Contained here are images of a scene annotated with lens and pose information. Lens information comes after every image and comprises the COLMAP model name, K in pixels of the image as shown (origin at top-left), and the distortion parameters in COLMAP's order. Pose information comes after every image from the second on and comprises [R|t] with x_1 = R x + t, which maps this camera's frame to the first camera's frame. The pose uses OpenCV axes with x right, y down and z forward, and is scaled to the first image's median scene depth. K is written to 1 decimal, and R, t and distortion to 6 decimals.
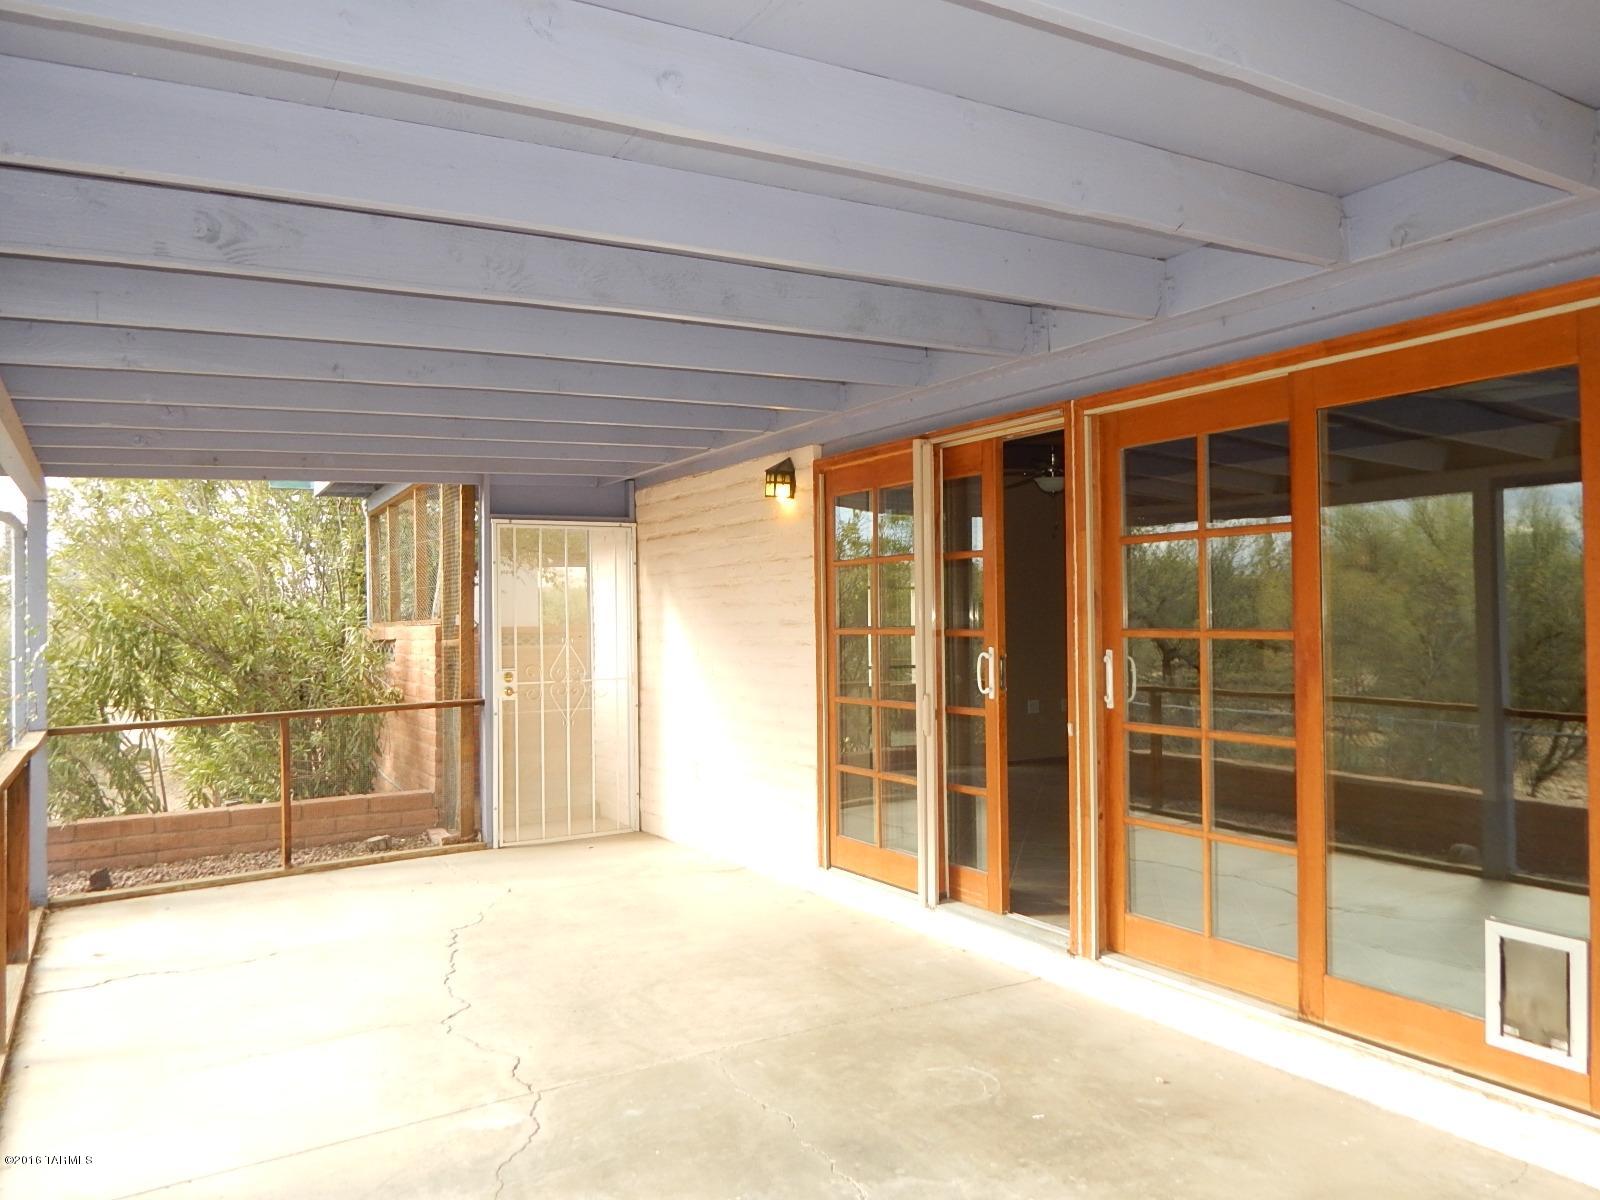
lens RADIAL K [[1164.6, 0, 802.9], [0, 1164.6, 609.4], [0, 0, 1]] dist [0.009762, 0.005044]
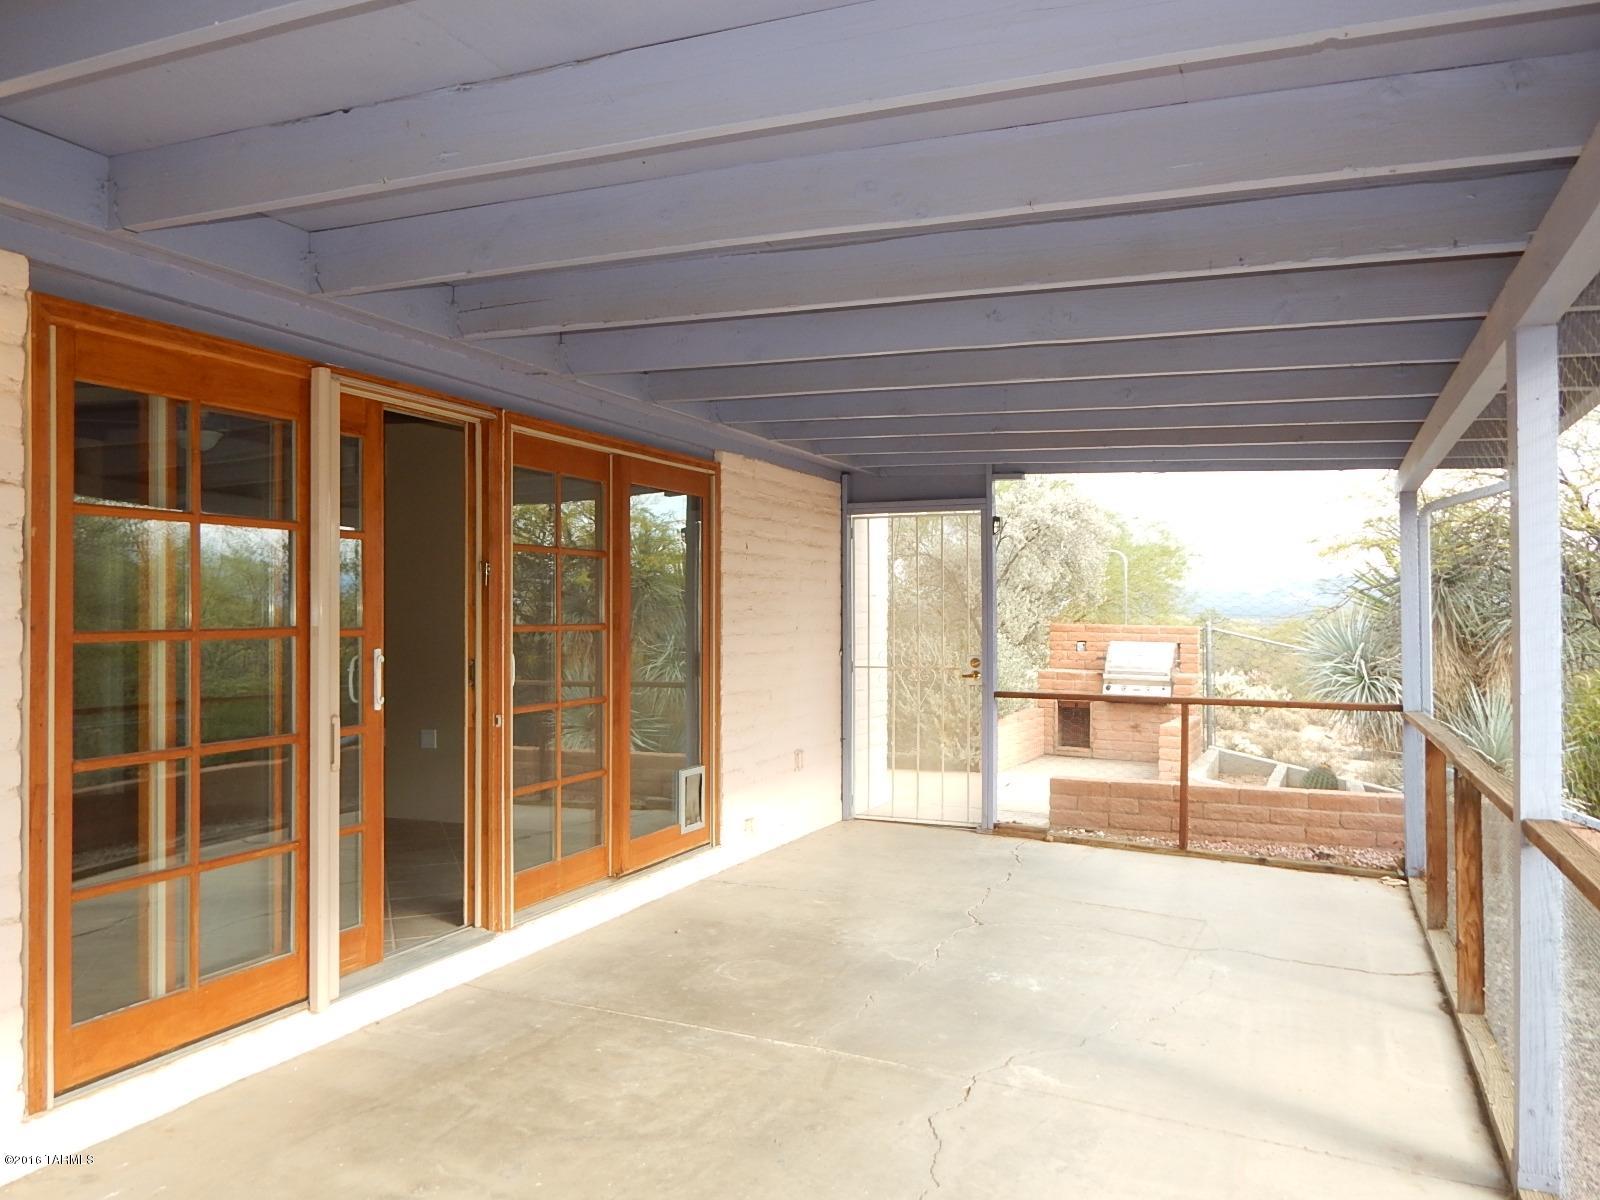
lens RADIAL K [[1164.6, 0, 802.7], [0, 1164.6, 599.3], [0, 0, 1]] dist [0.009762, 0.005044]
pose [[-0.579353, 0.021942, 0.814781, -0.854660], [-0.000658, 0.999625, -0.027387, 0.024398], [-0.815076, -0.016403, -0.579122, 1.502347]]
